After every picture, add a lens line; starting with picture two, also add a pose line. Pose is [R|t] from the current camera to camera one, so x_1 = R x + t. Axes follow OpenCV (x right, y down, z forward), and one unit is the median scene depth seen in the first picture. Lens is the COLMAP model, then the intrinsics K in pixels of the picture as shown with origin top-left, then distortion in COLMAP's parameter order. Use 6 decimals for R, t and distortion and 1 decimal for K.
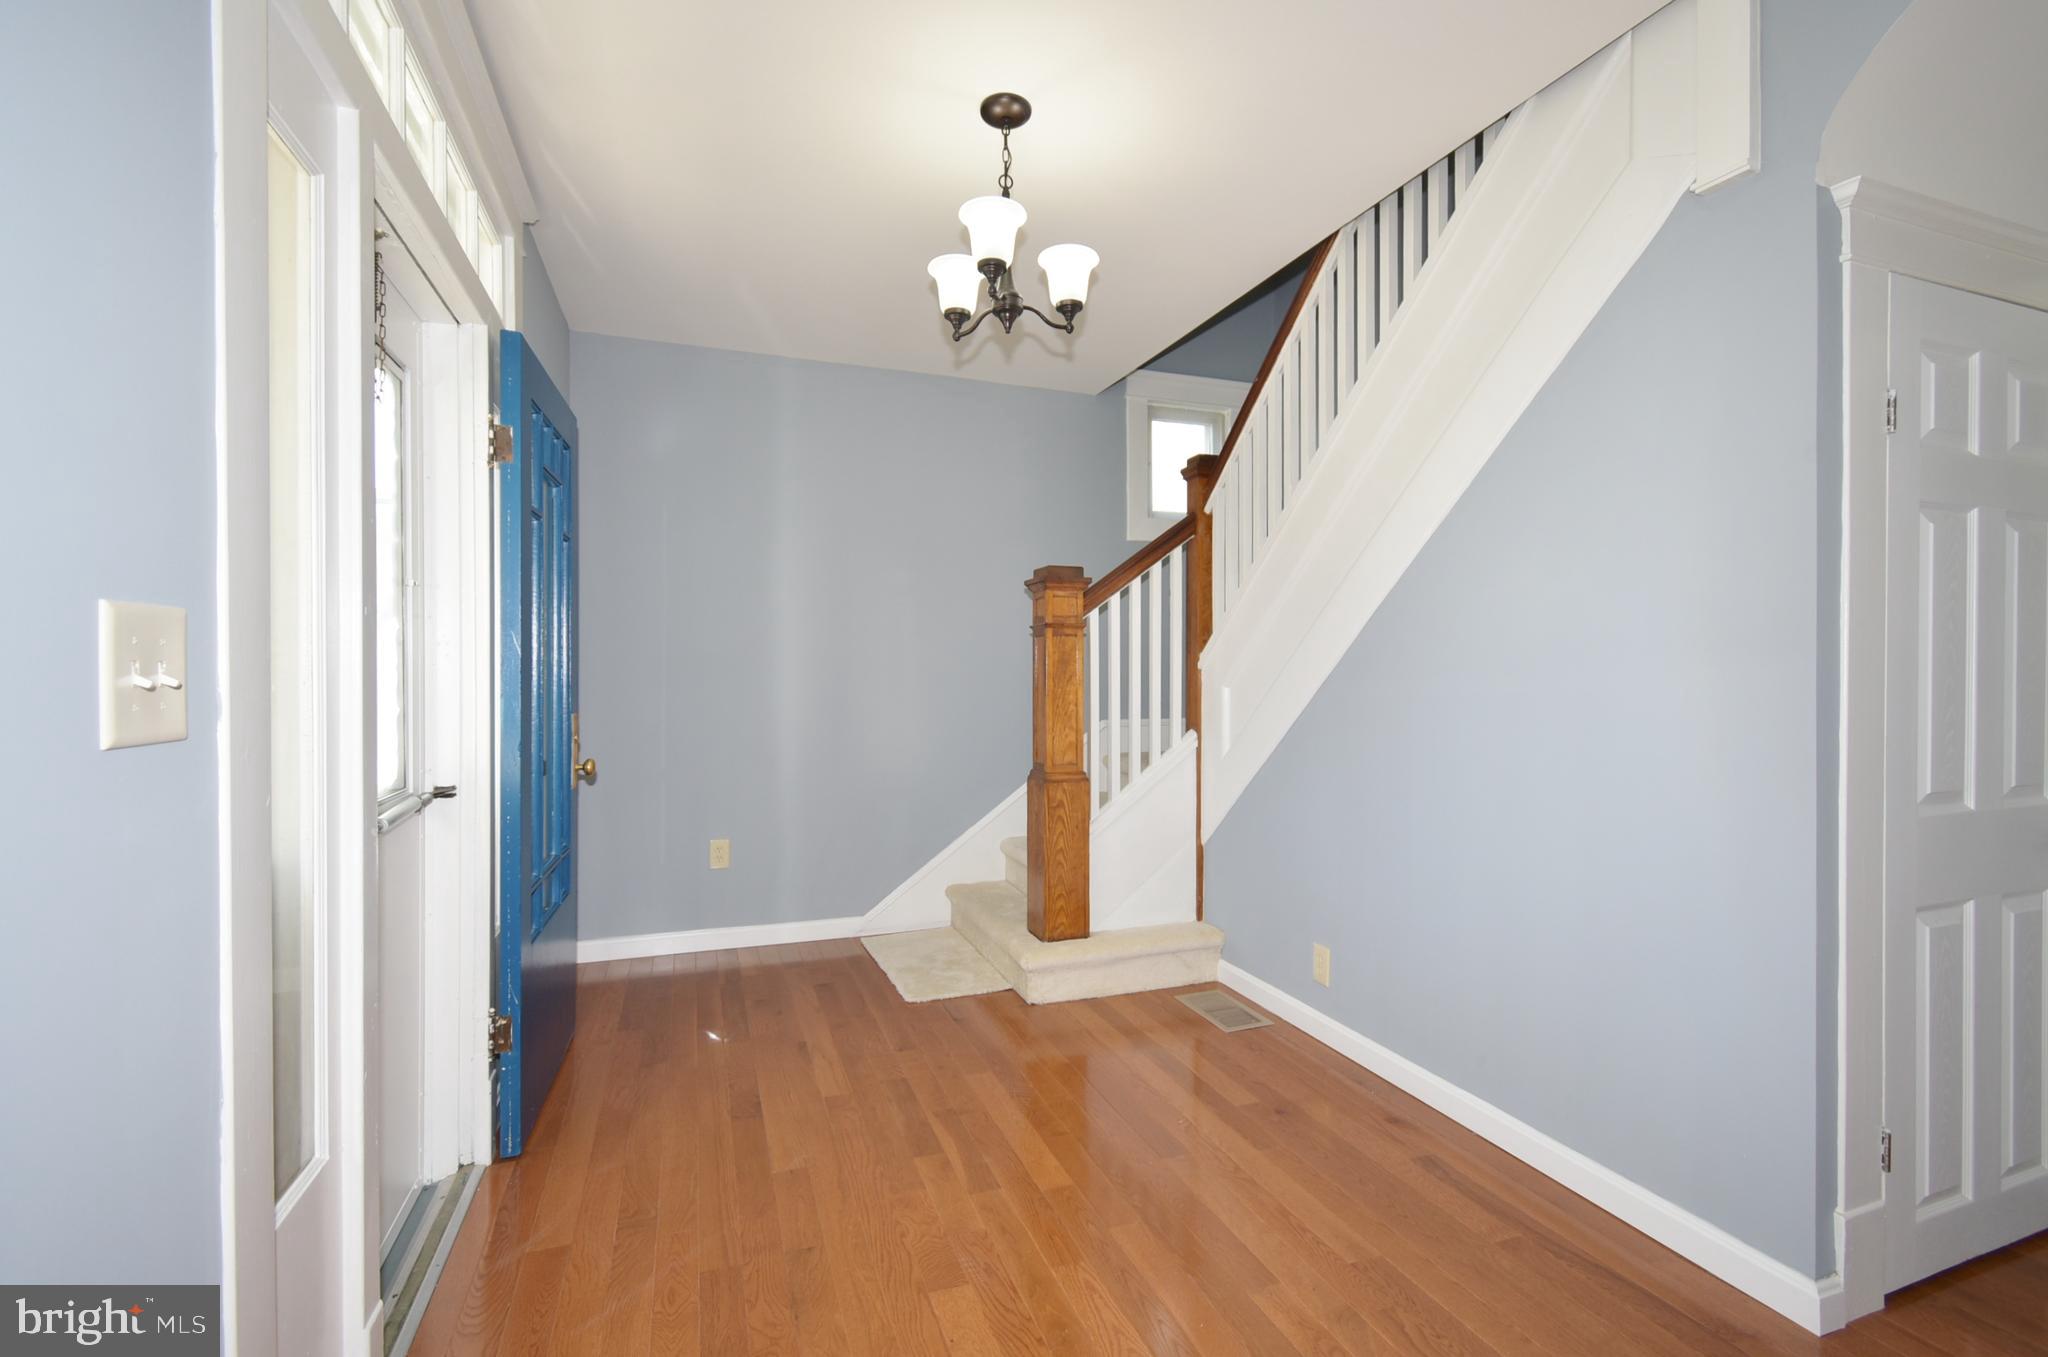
lens RADIAL K [[909.4, 0, 1024.0], [0, 909.4, 678.5], [0, 0, 1]] dist [0.000232, 0.000011]
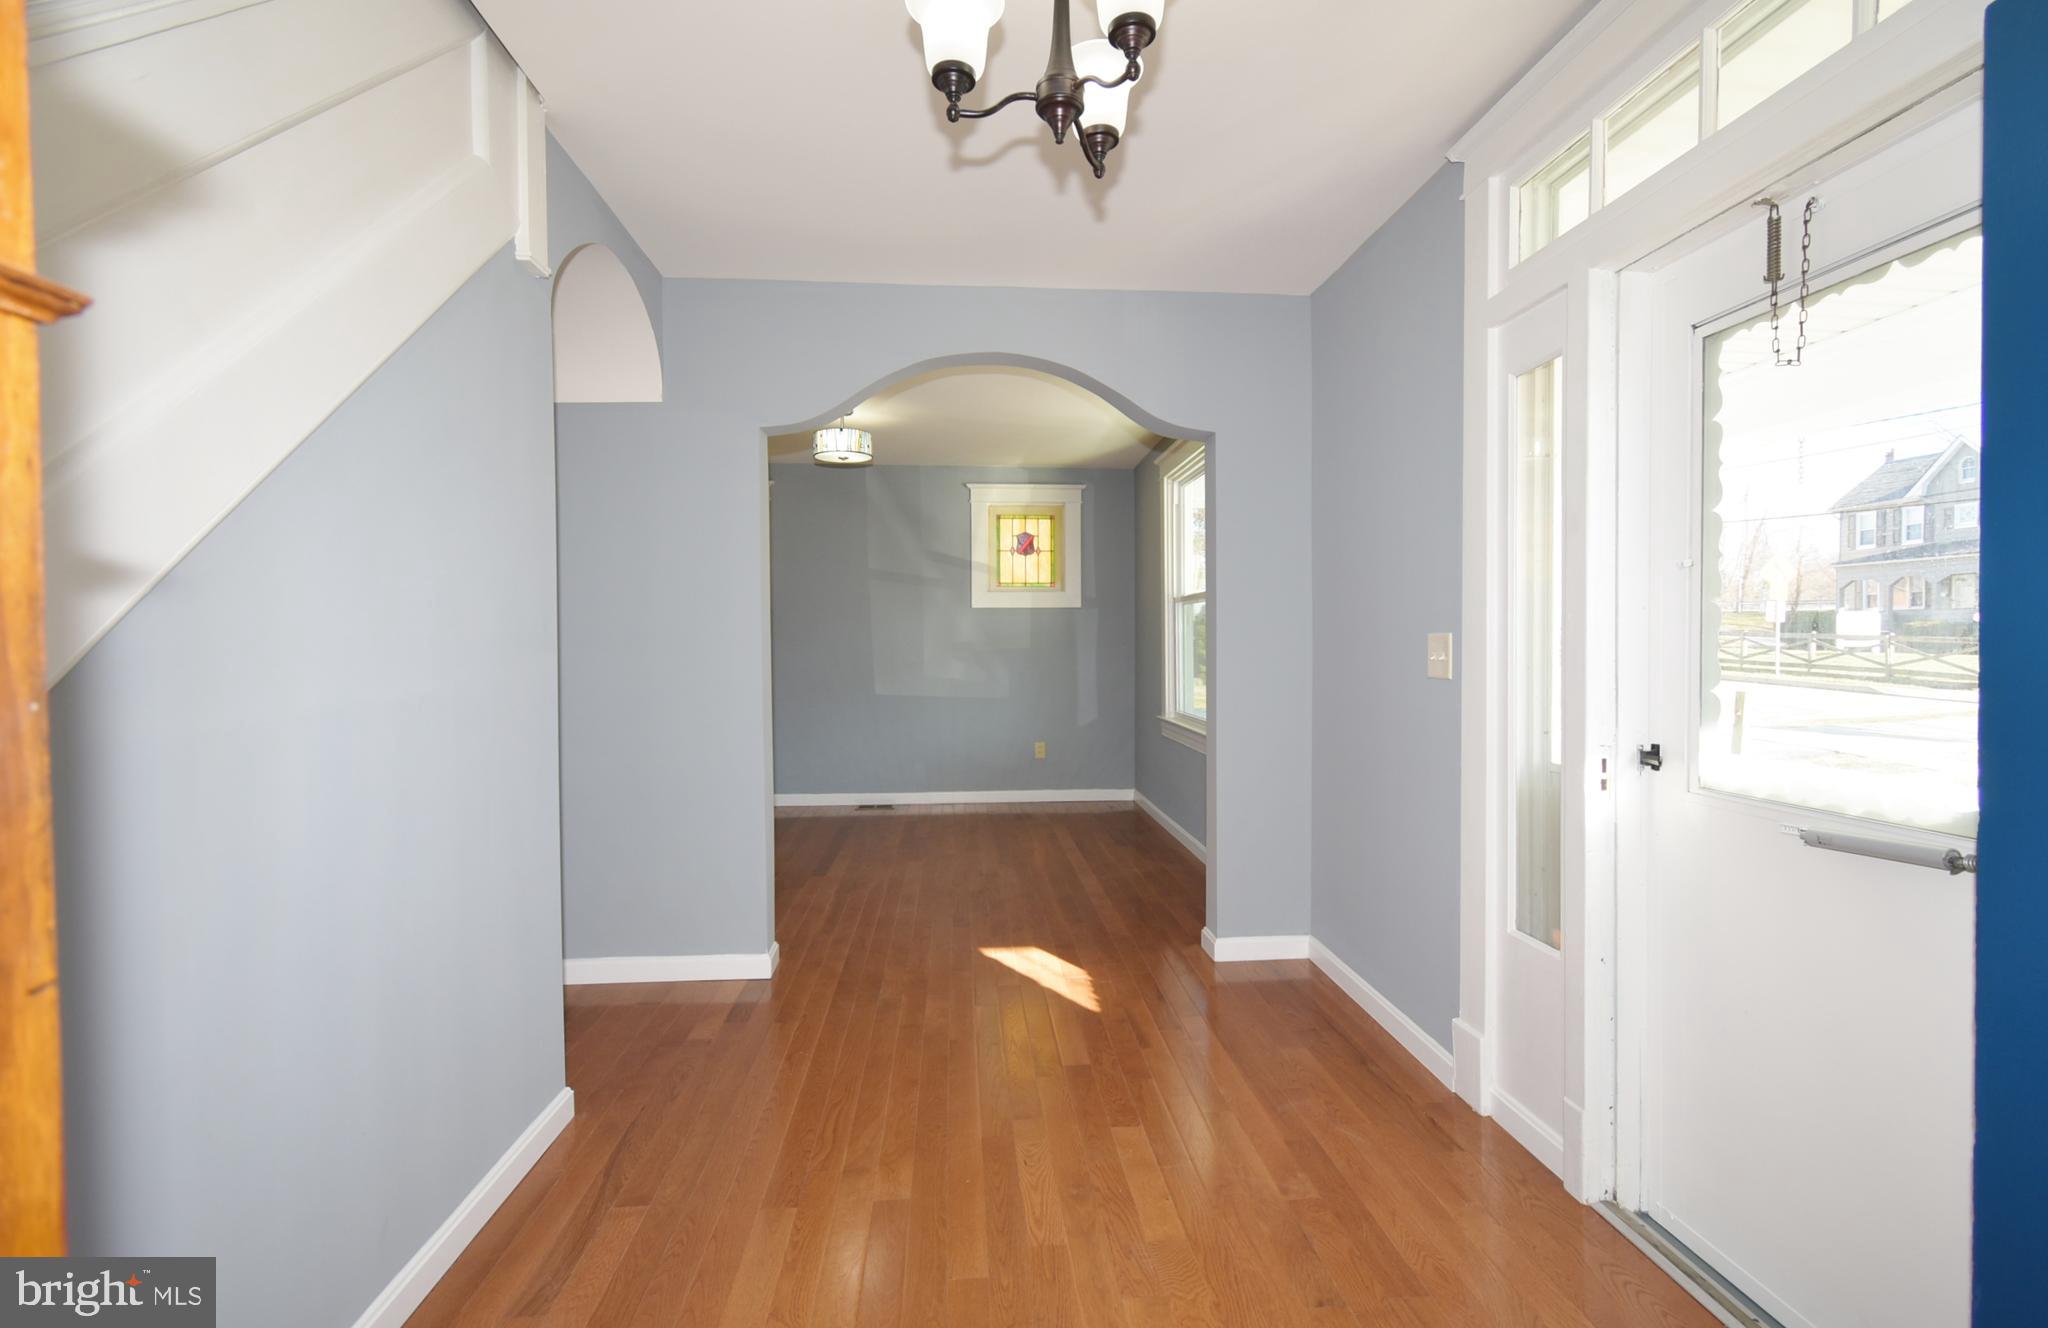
lens RADIAL K [[926.3, 0, 1024.0], [0, 926.3, 664.0], [0, 0, 1]] dist [0.010274, -0.000211]
pose [[-0.964301, 0.003499, 0.264785, -0.201328], [0.009436, 0.999732, 0.021154, -0.030366], [-0.264640, 0.022898, -0.964075, 1.979268]]
